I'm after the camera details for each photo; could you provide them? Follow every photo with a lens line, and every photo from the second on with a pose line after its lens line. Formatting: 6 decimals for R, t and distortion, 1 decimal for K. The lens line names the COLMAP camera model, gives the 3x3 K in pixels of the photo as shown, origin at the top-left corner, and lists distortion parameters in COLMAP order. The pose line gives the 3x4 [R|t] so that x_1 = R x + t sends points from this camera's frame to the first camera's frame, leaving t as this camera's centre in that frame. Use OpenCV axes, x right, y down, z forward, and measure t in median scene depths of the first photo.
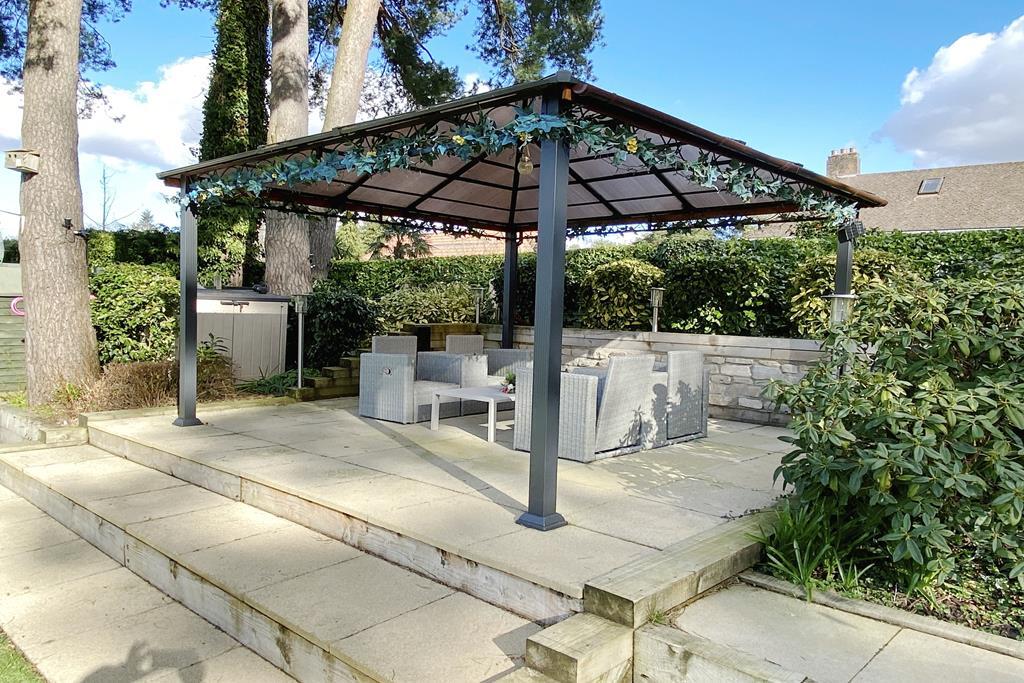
lens RADIAL K [[724.0, 0, 512.0], [0, 724.0, 341.5], [0, 0, 1]] dist [0.010015, 0.001469]
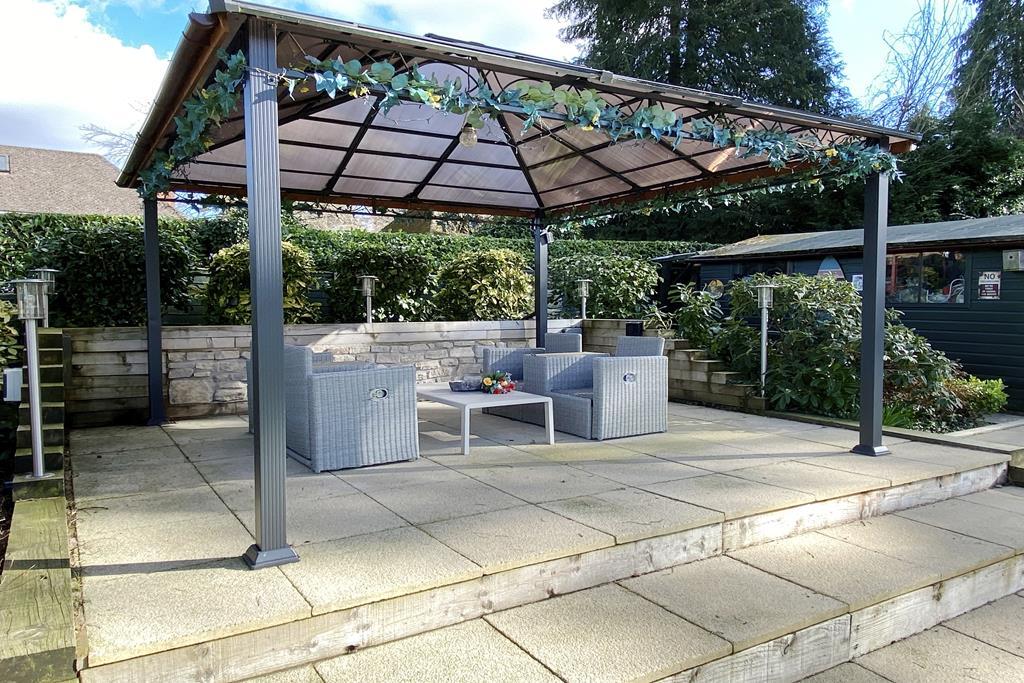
lens RADIAL K [[724.0, 0, 512.0], [0, 724.0, 341.5], [0, 0, 1]] dist [0.010015, 0.001469]
pose [[0.258274, -0.075333, 0.963130, -0.677921], [0.057687, 0.996379, 0.062465, -0.038055], [-0.964348, 0.039427, 0.261685, 0.589696]]
